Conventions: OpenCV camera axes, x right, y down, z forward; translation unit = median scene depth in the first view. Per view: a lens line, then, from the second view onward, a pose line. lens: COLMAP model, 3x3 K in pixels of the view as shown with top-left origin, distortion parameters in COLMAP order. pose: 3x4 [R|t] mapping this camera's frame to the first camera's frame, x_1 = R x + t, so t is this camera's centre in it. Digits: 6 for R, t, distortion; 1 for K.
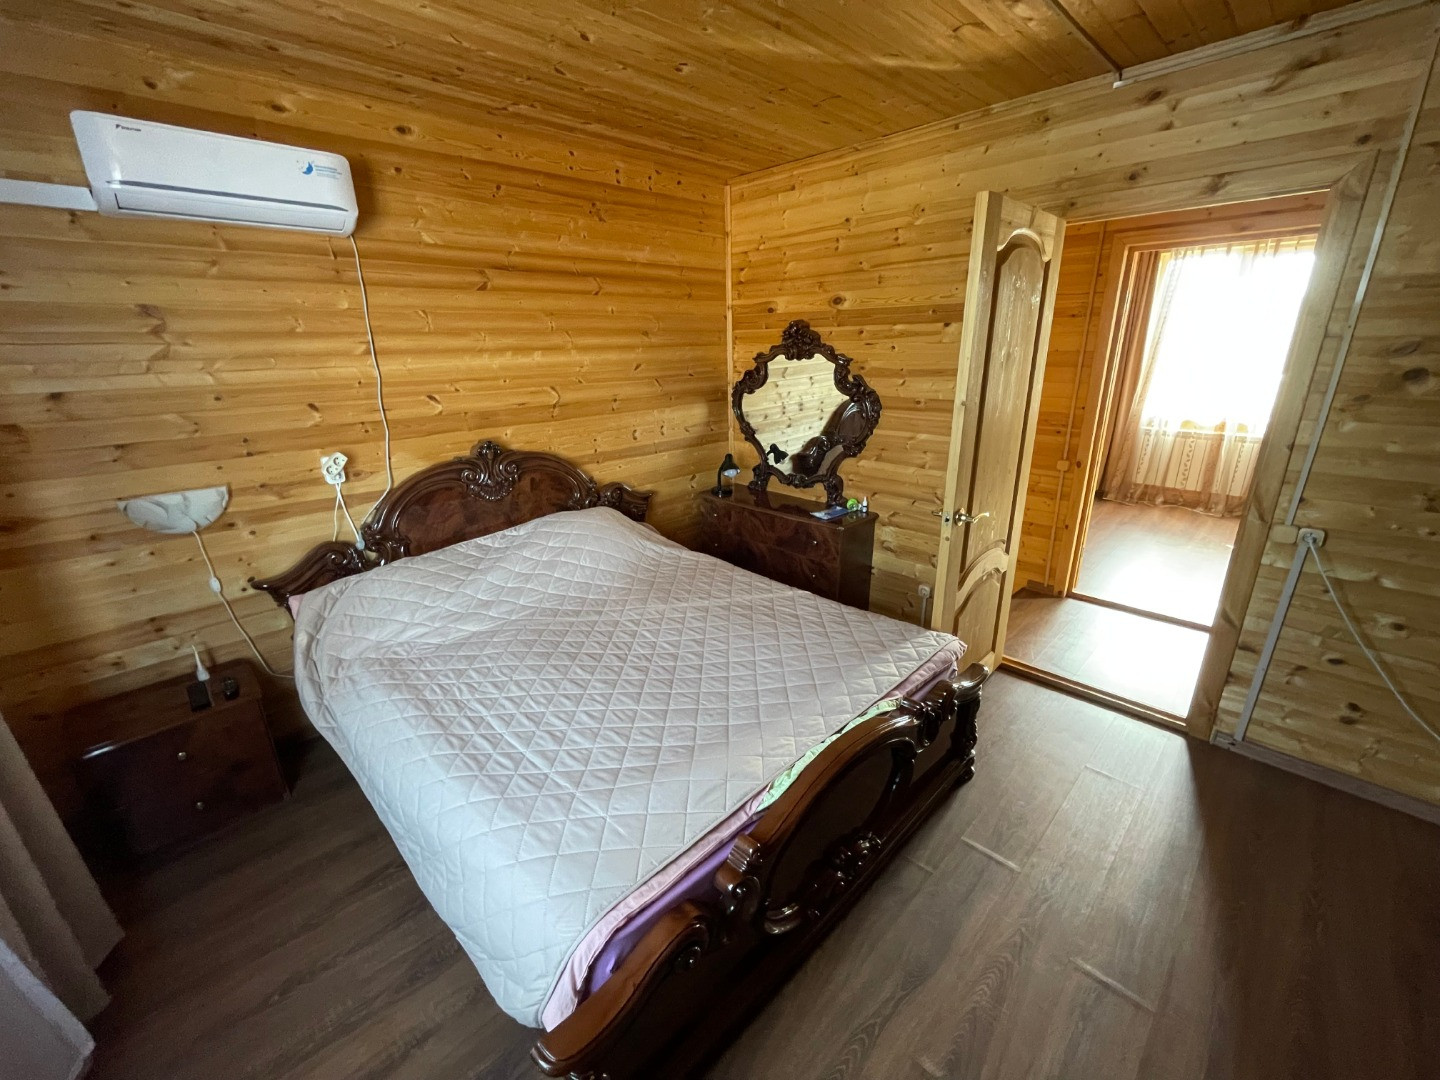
lens RADIAL K [[584.8, 0, 720.4], [0, 584.8, 538.8], [0, 0, 1]] dist [-0.003397, -0.000481]
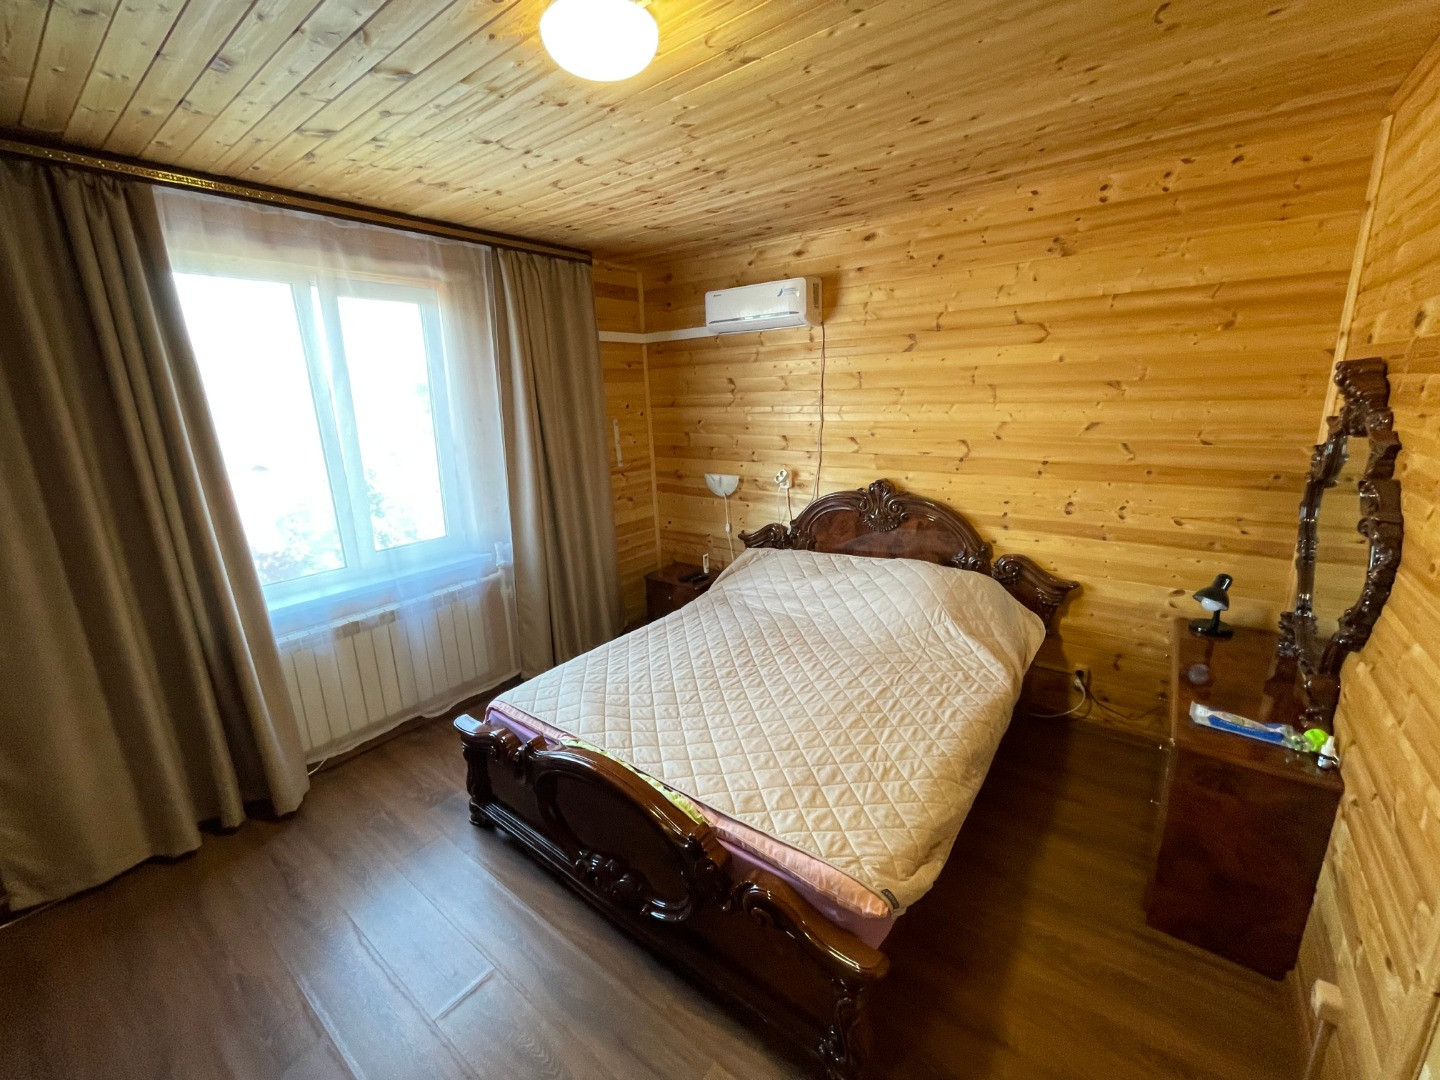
lens RADIAL K [[584.8, 0, 718.7], [0, 584.8, 538.4], [0, 0, 1]] dist [-0.003397, -0.000481]
pose [[0.135327, 0.257460, -0.956766, 0.771266], [-0.287530, 0.934298, 0.210745, -0.233164], [0.948163, 0.246580, 0.200463, 0.544029]]
